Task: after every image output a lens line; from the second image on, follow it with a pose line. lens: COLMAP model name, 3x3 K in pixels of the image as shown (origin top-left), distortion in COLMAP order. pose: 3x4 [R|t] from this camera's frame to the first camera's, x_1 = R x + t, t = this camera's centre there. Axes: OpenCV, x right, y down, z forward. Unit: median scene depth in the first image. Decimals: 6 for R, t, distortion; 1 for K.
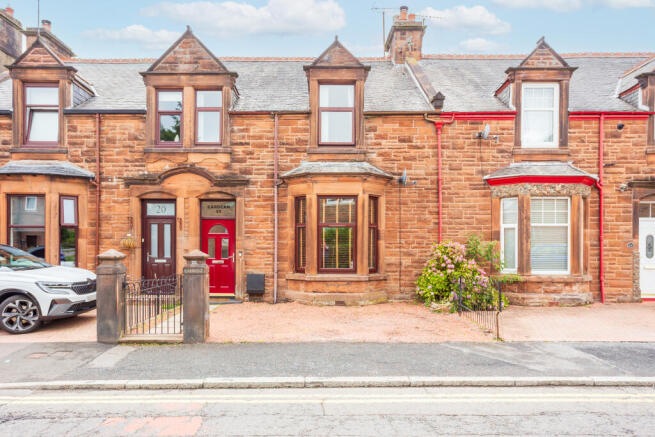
lens RADIAL K [[450.1, 0, 322.9], [0, 450.1, 246.6], [0, 0, 1]] dist [0.002213, 0.003464]
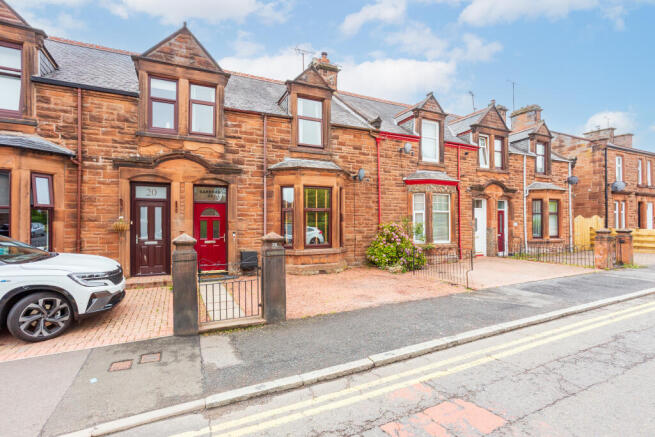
lens RADIAL K [[315.6, 0, 332.2], [0, 315.6, 220.4], [0, 0, 1]] dist [-0.024280, 0.011833]
pose [[0.895211, -0.002422, 0.445636, -0.316491], [0.009550, 0.999860, -0.013750, -0.005645], [-0.445541, 0.016565, 0.895108, 0.186104]]
